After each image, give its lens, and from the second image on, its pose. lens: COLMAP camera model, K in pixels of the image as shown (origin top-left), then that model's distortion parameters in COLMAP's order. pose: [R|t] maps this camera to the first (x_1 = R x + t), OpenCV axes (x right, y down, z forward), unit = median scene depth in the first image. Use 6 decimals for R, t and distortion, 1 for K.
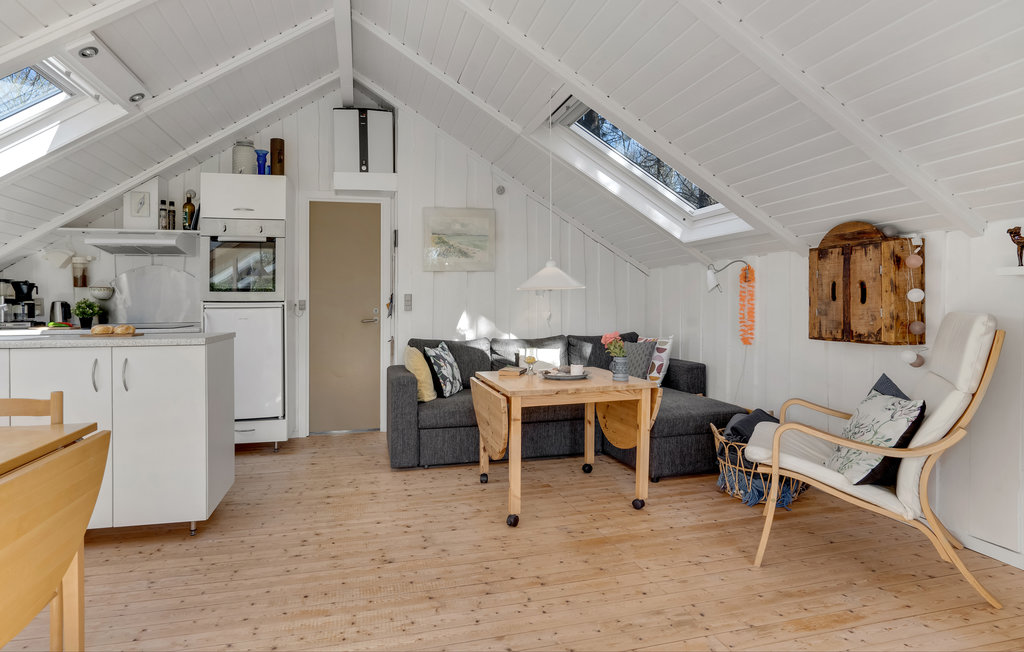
lens RADIAL K [[560.0, 0, 507.1], [0, 560.0, 308.1], [0, 0, 1]] dist [-0.064594, 0.044041]
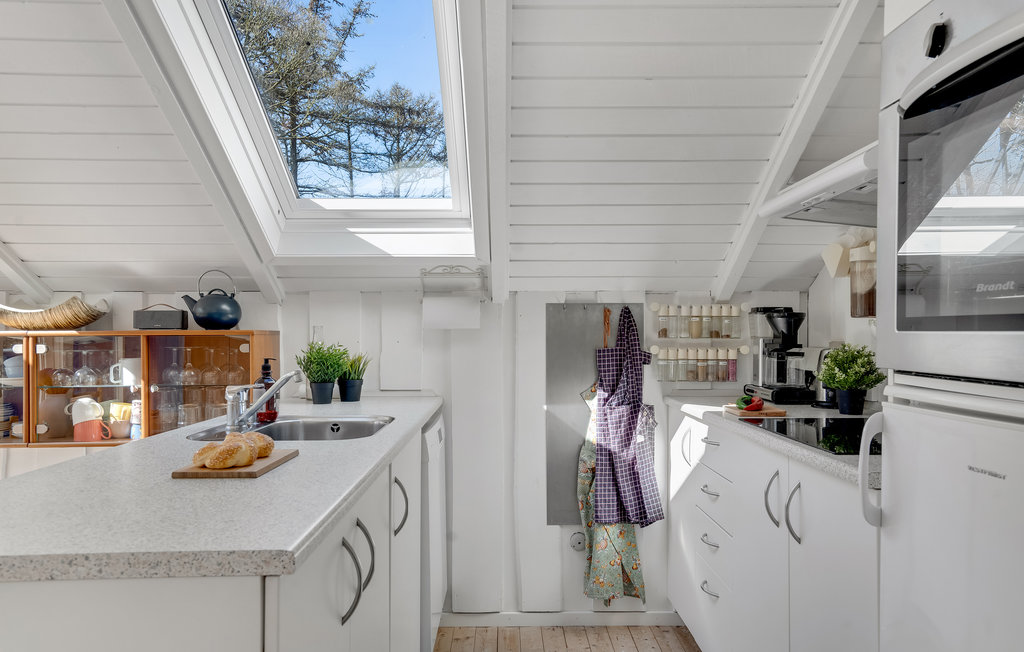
lens RADIAL K [[701.1, 0, 512.5], [0, 701.1, 354.7], [0, 0, 1]] dist [0.015177, 0.002309]
pose [[-0.229439, 0.036316, -0.972645, -0.166799], [0.002118, 0.999320, 0.036813, -0.028329], [0.973321, 0.006386, -0.229360, 0.835966]]
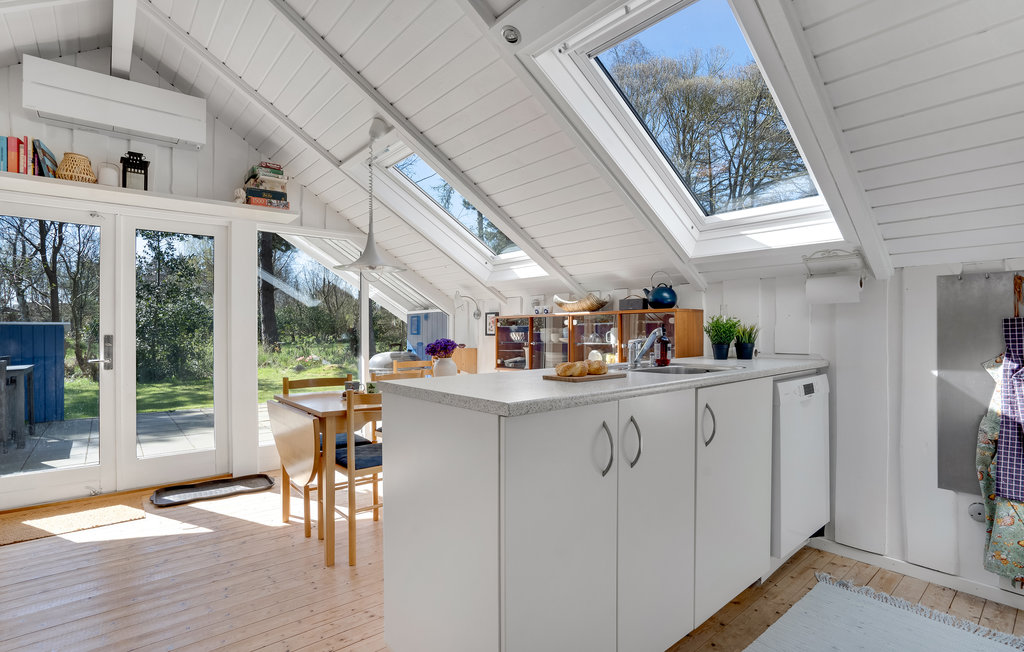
lens RADIAL K [[495.4, 0, 515.3], [0, 495.4, 334.3], [0, 0, 1]] dist [-0.054862, 0.022182]
pose [[-0.896041, 0.016556, -0.443663, -0.232701], [0.011369, 0.999832, 0.014349, -0.005628], [0.443826, 0.007814, -0.896079, 0.958866]]
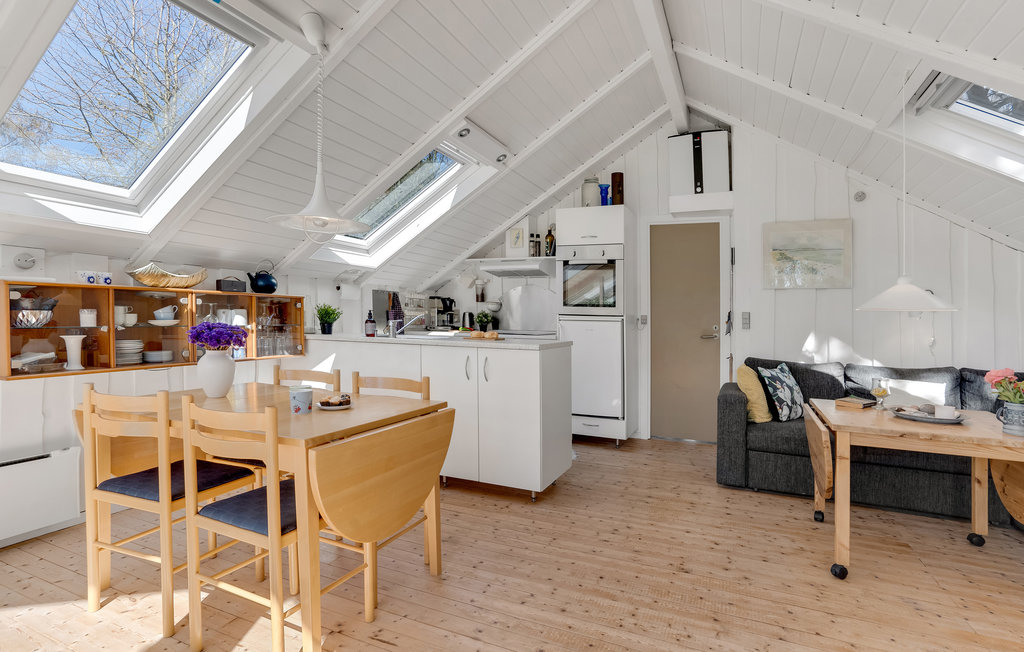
lens RADIAL K [[525.2, 0, 512.0], [0, 525.2, 326.0], [0, 0, 1]] dist [-0.038790, 0.032347]
pose [[0.785947, 0.038175, -0.617114, 0.089688], [-0.032677, 0.999262, 0.020198, -0.007195], [0.617430, 0.004291, 0.786614, 0.023784]]
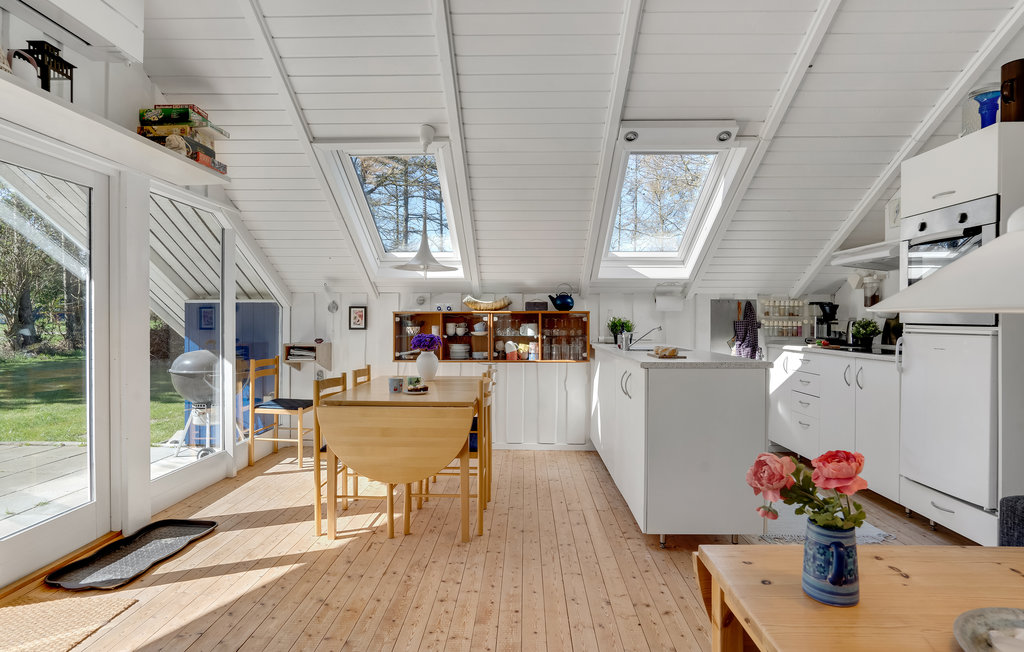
lens RADIAL K [[525.2, 0, 512.0], [0, 525.2, 326.0], [0, 0, 1]] dist [-0.038790, 0.032347]
pose [[-0.272685, 0.020159, -0.961892, 0.305193], [-0.002981, 0.999758, 0.021798, -0.020687], [0.962099, 0.008811, -0.272559, 0.614453]]
